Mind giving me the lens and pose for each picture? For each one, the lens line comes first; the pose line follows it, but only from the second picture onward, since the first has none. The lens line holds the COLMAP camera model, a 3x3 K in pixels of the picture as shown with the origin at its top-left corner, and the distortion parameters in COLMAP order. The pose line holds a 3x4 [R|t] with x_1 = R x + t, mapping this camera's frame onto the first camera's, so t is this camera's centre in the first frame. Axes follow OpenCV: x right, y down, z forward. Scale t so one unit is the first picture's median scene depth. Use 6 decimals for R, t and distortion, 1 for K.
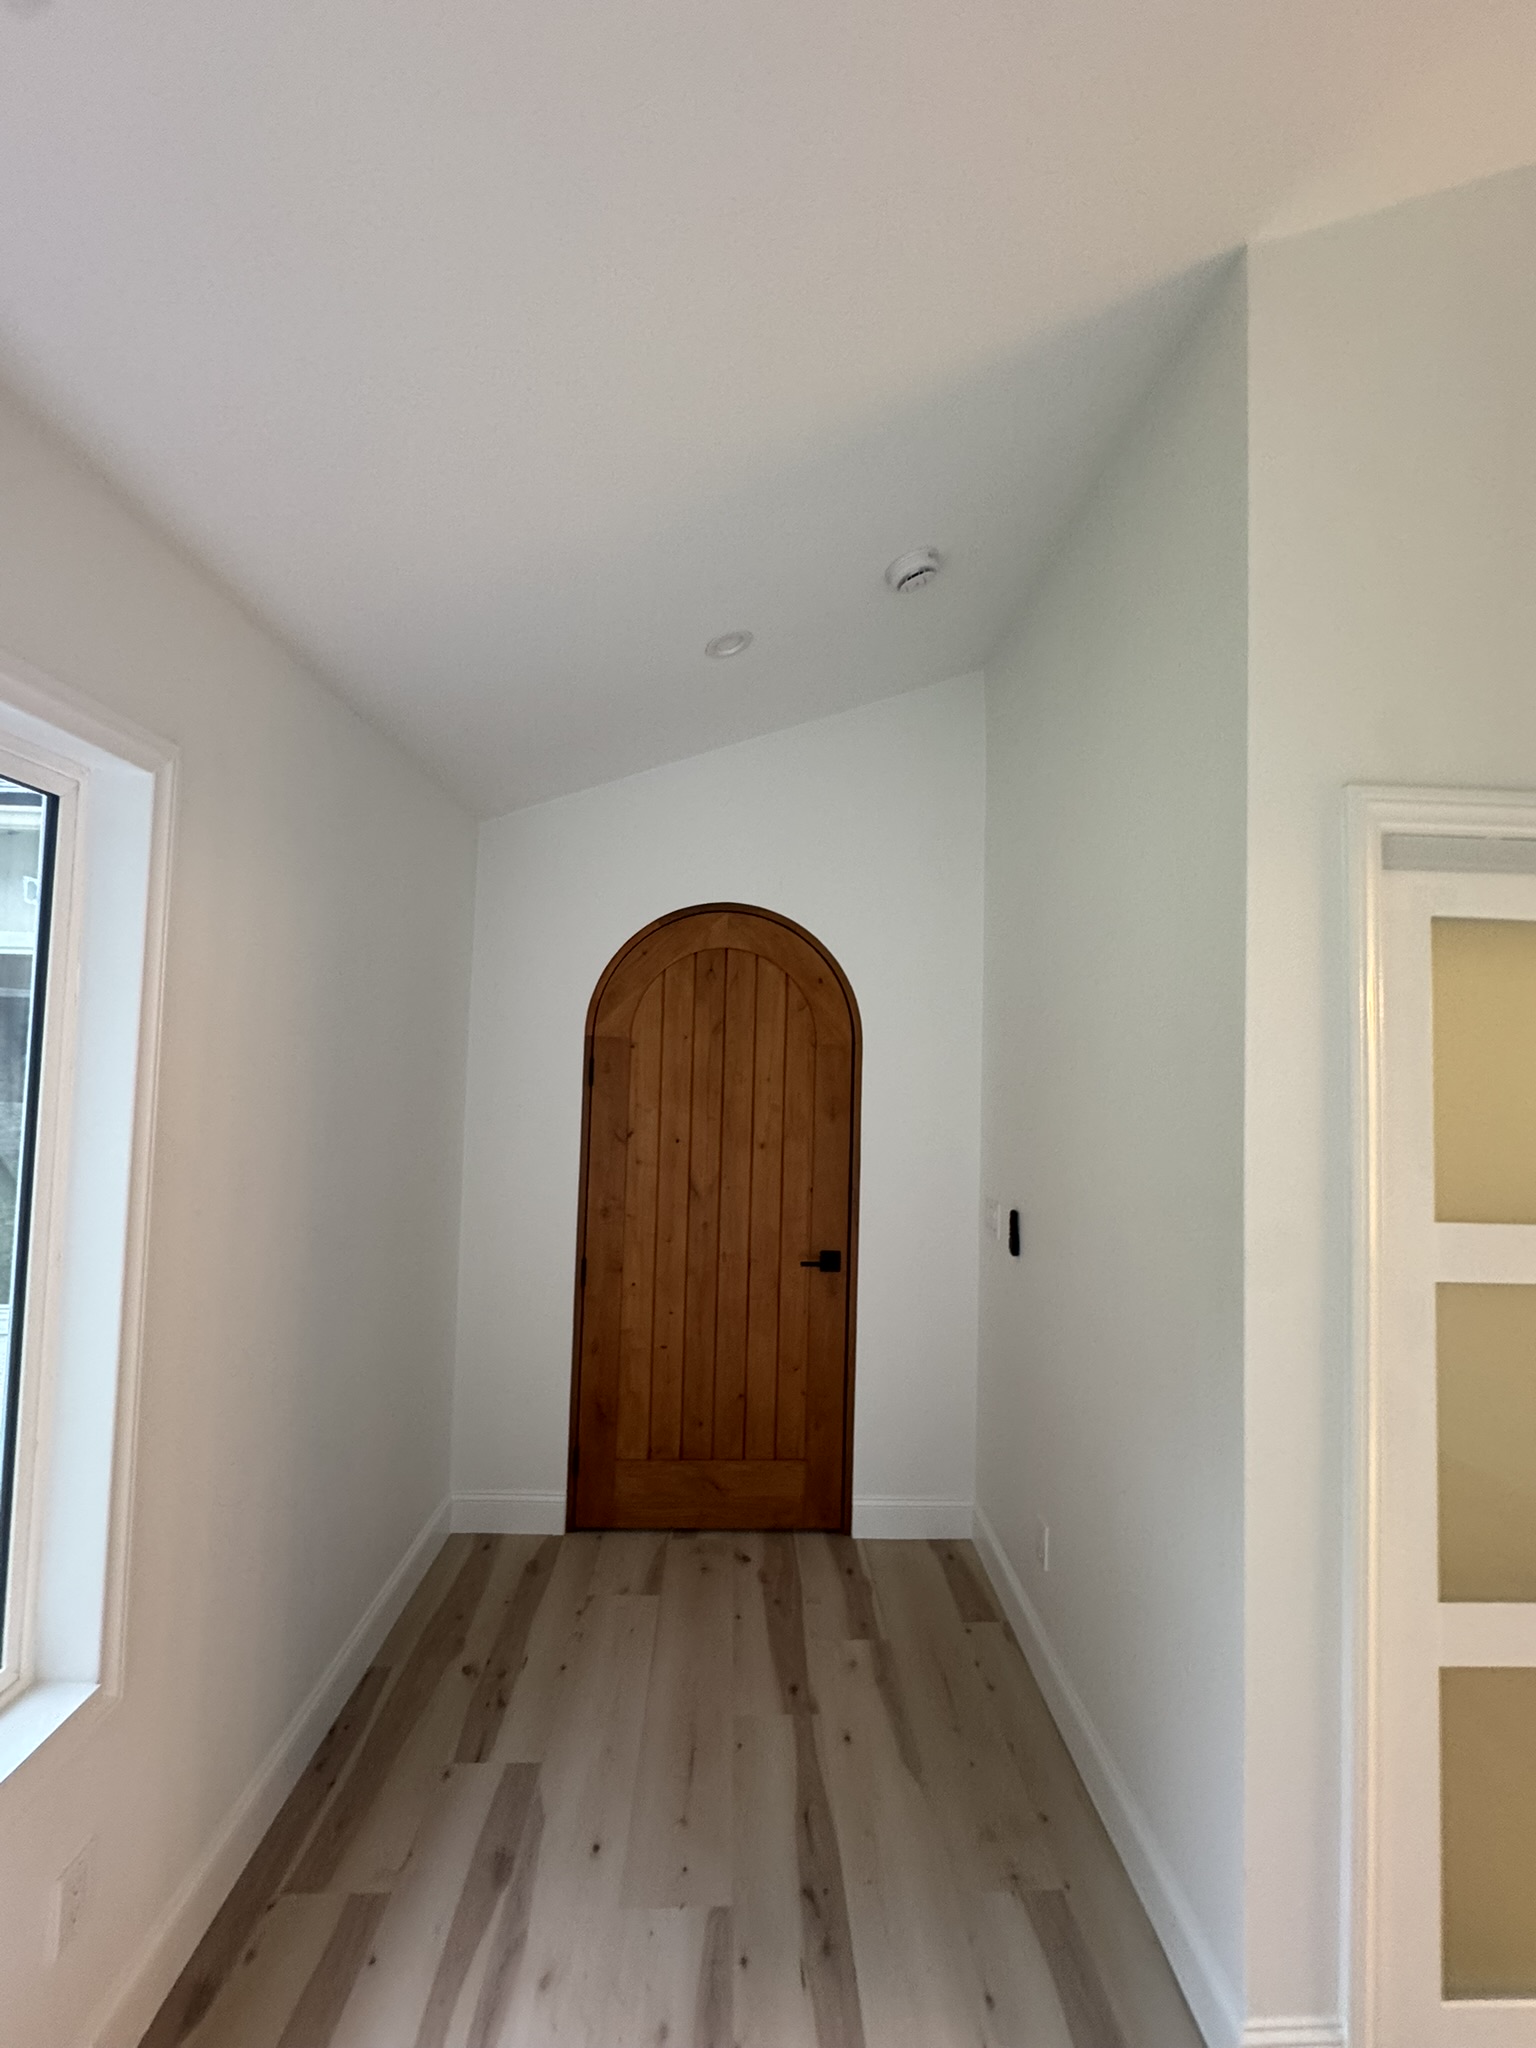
lens RADIAL K [[819.3, 0, 771.4], [0, 819.3, 1022.3], [0, 0, 1]] dist [-0.000965, 0.000419]
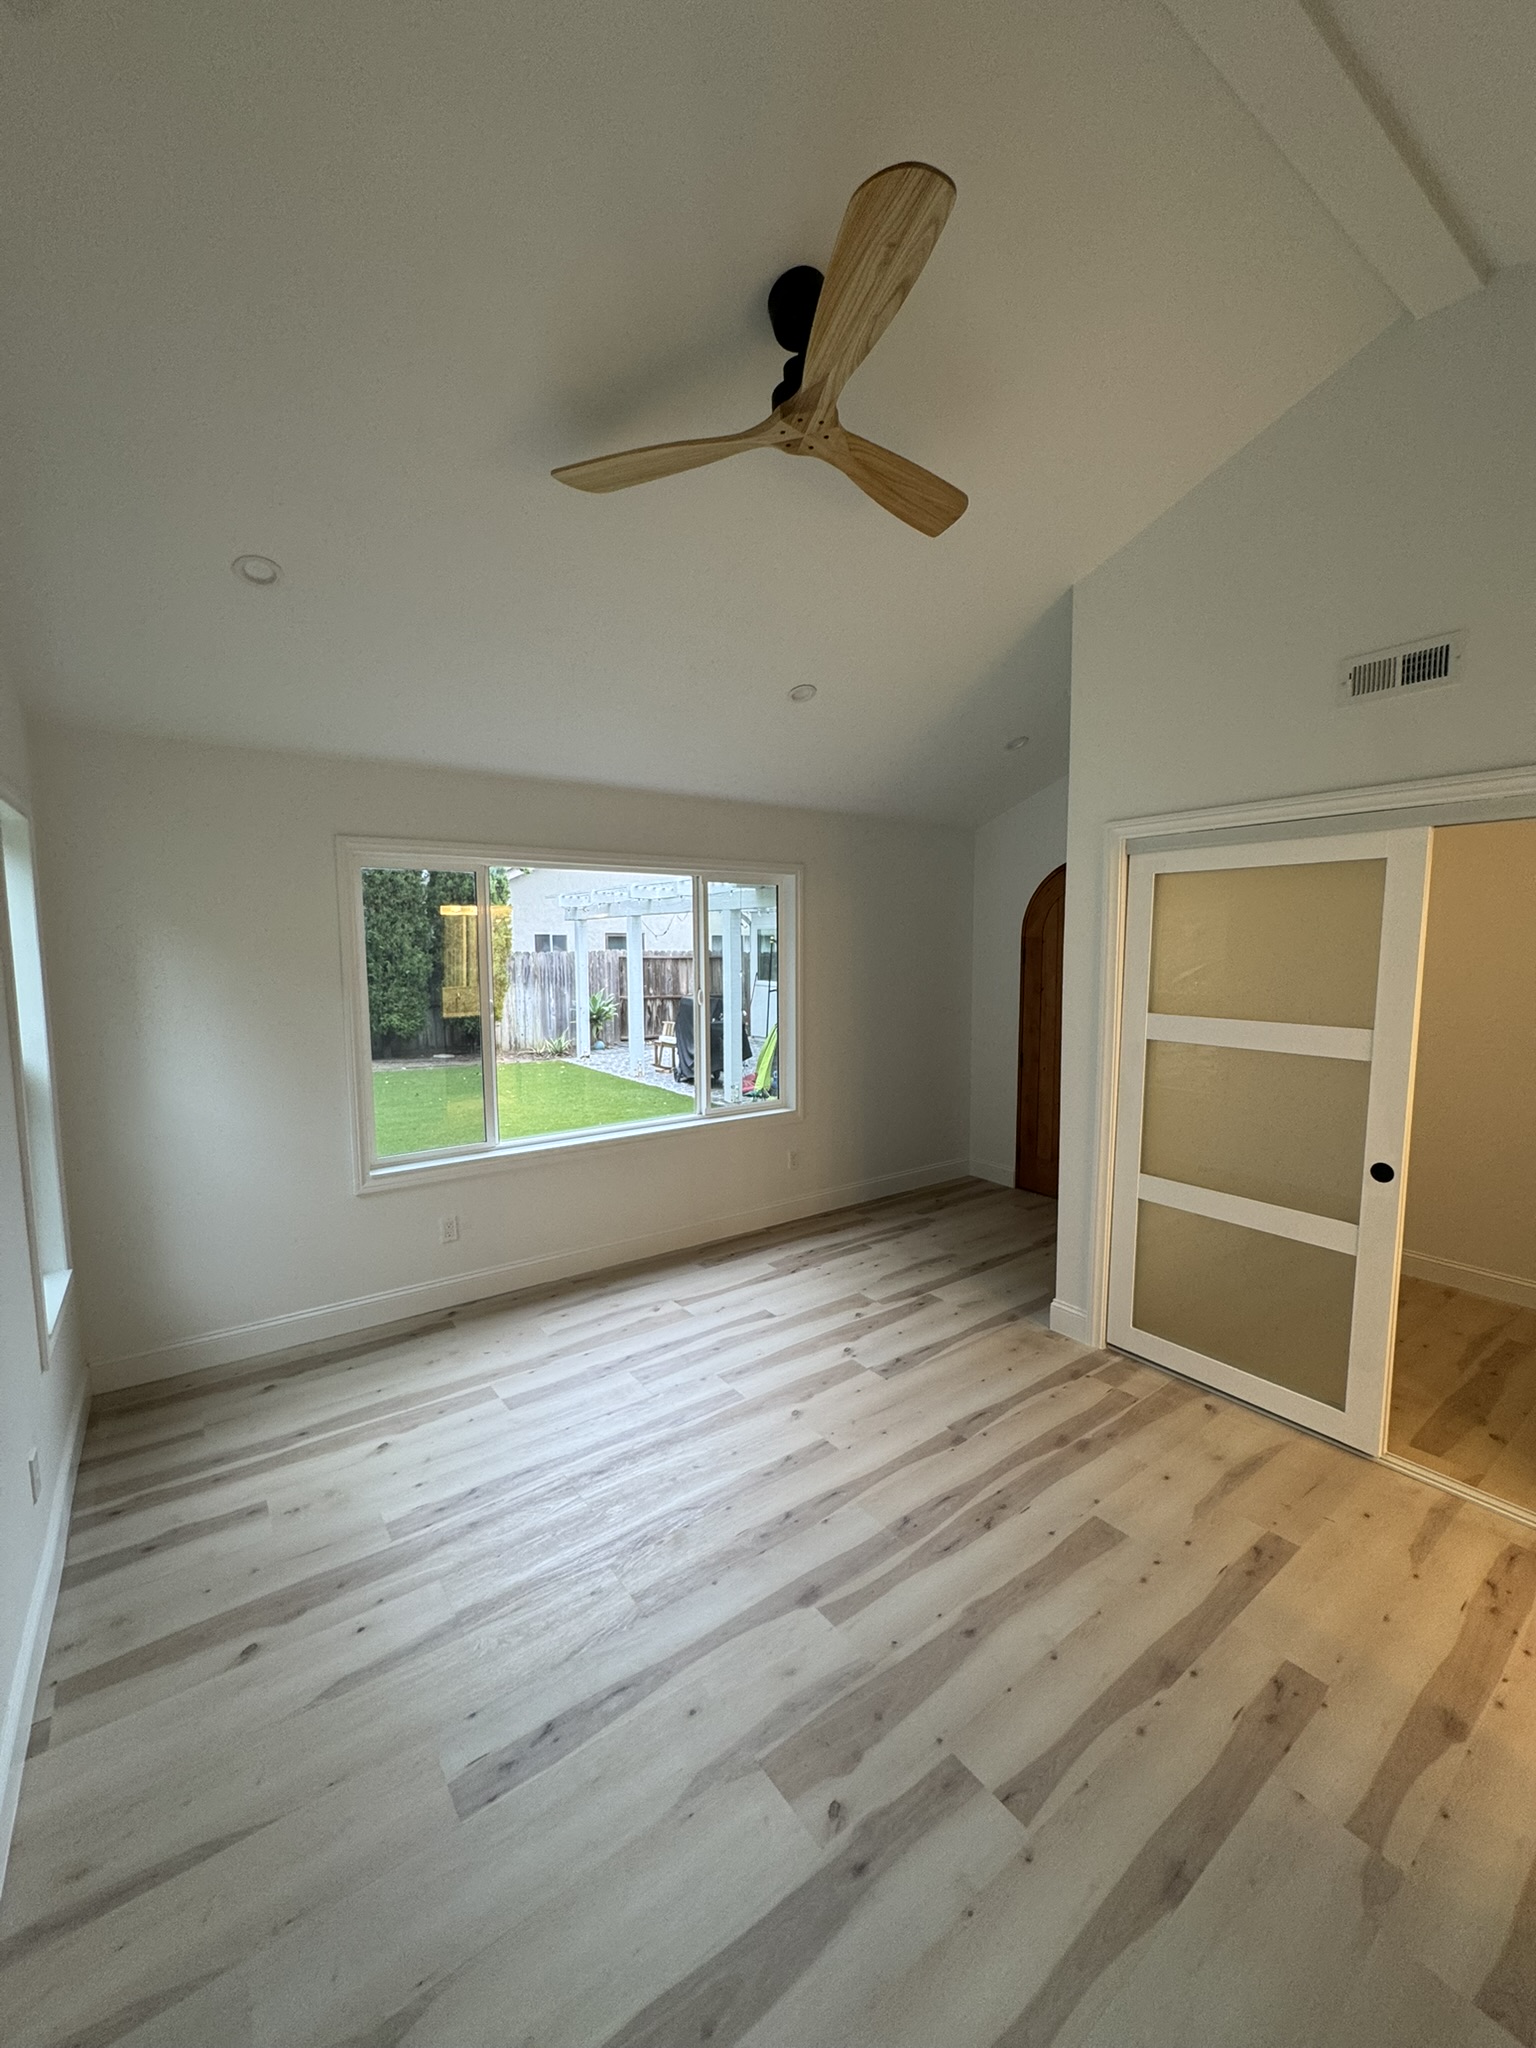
lens RADIAL K [[819.3, 0, 771.4], [0, 819.3, 1022.3], [0, 0, 1]] dist [-0.000965, 0.000419]
pose [[0.559164, 0.050164, -0.827538, 1.746560], [0.055359, 0.993681, 0.097641, -0.007262], [0.827207, -0.100409, 0.552854, -0.920524]]
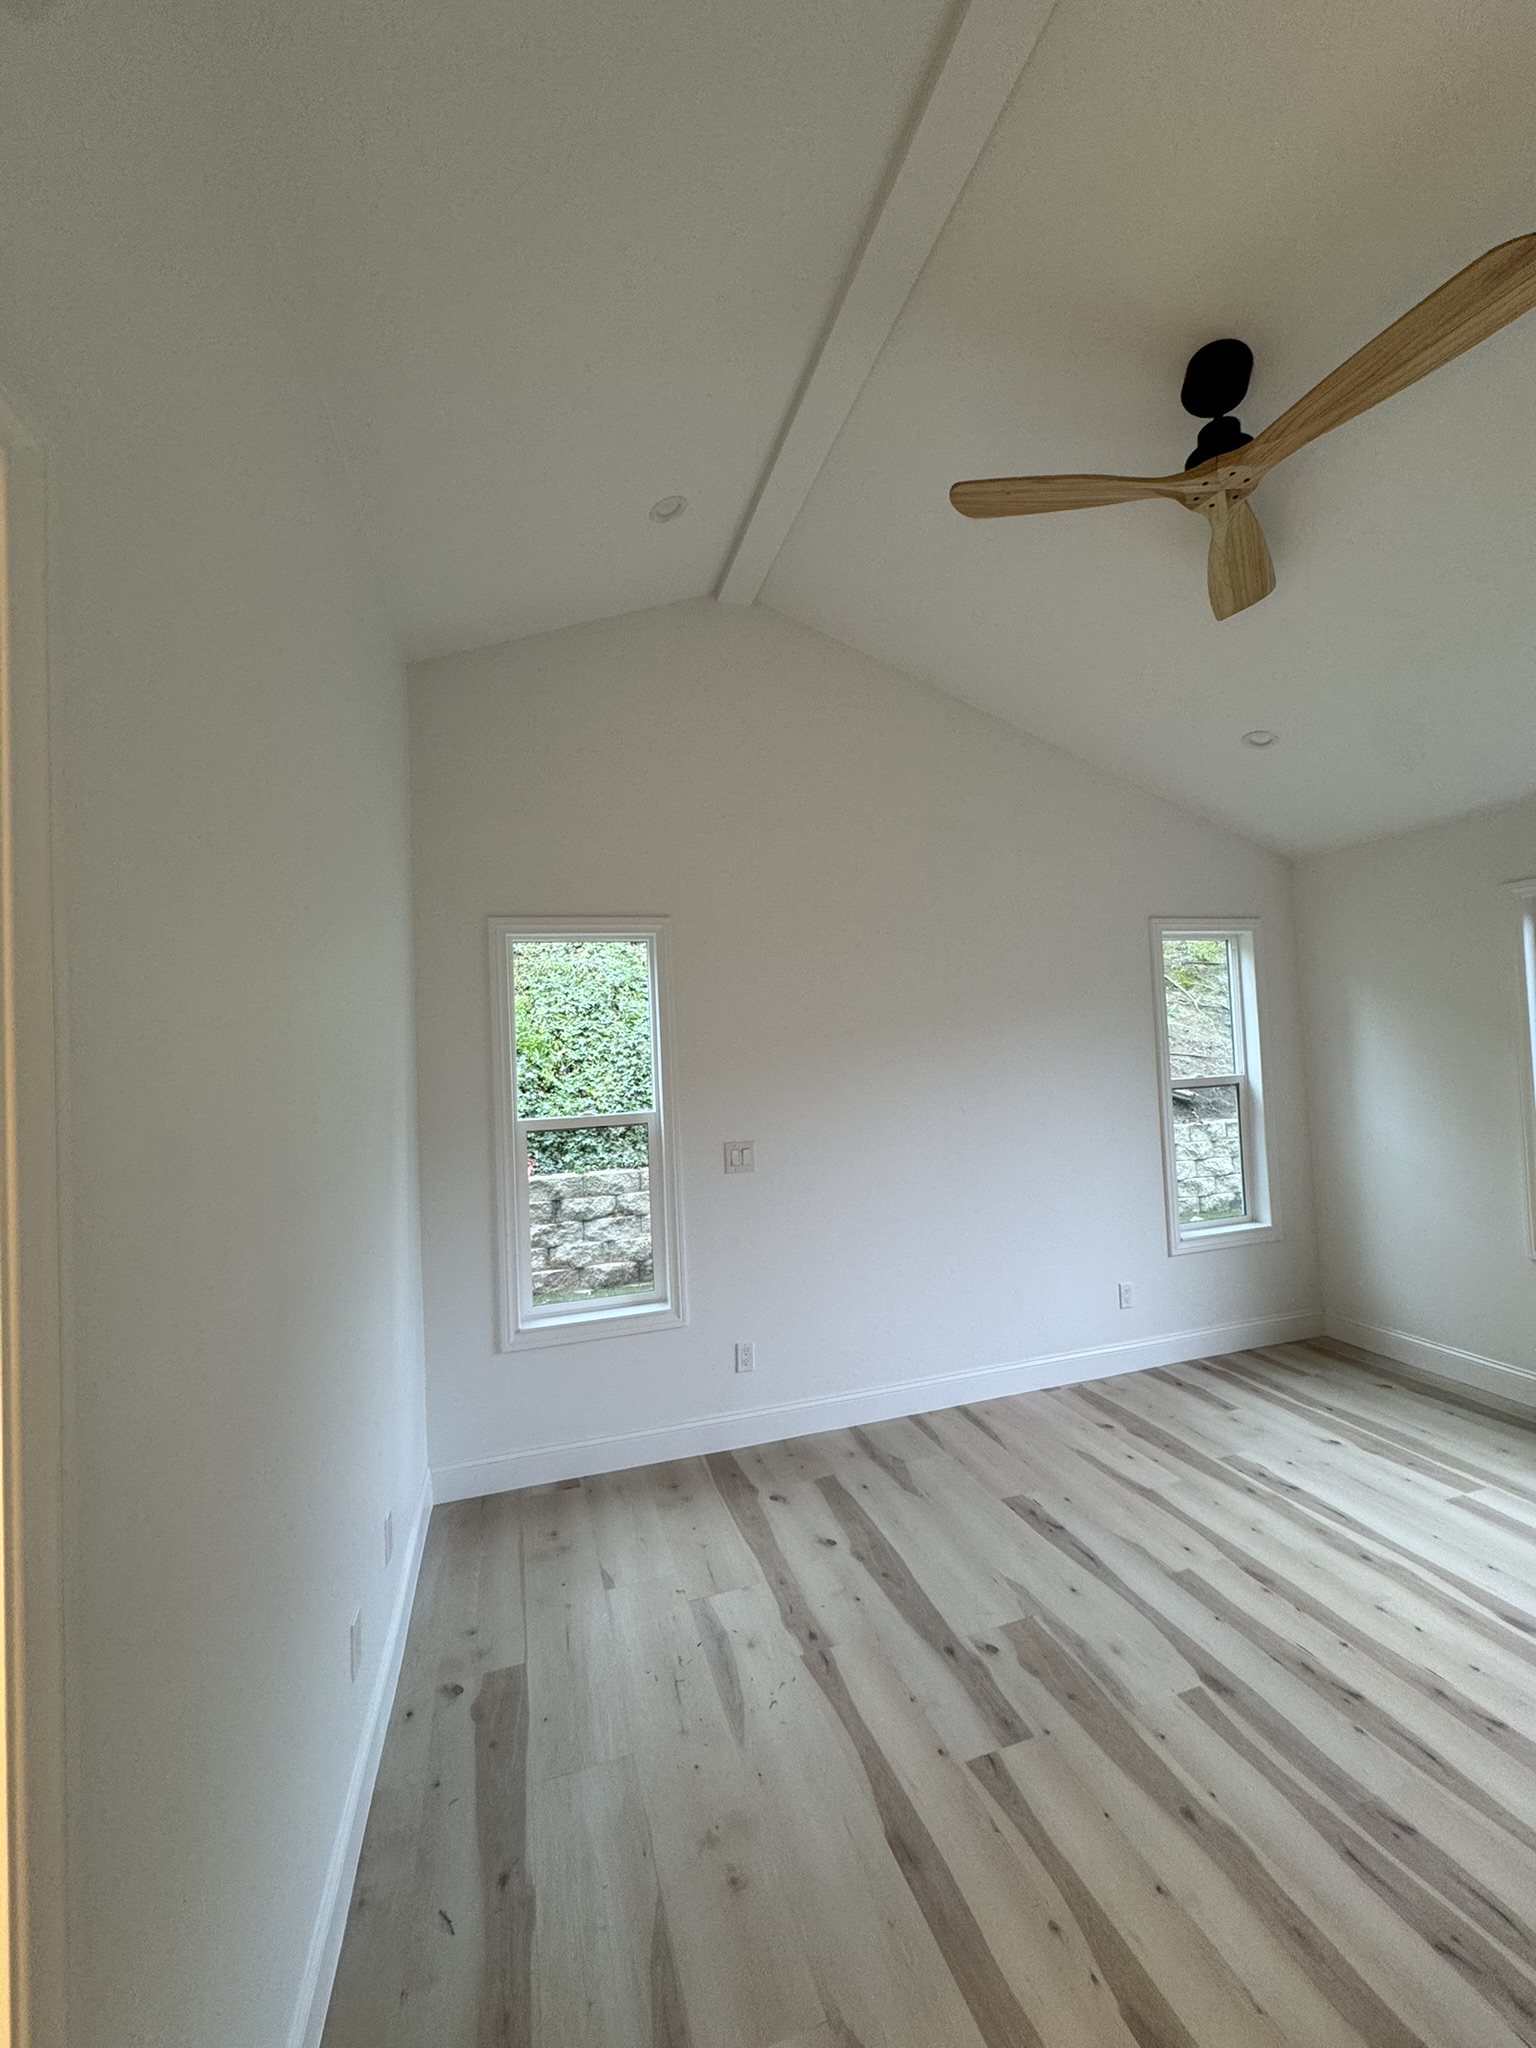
lens RADIAL K [[819.3, 0, 771.4], [0, 819.3, 1022.3], [0, 0, 1]] dist [-0.000965, 0.000419]
pose [[-0.965564, 0.006587, -0.260083, 1.703008], [0.029176, 0.996115, -0.083086, 0.122764], [0.258525, -0.087813, -0.962005, 0.782561]]
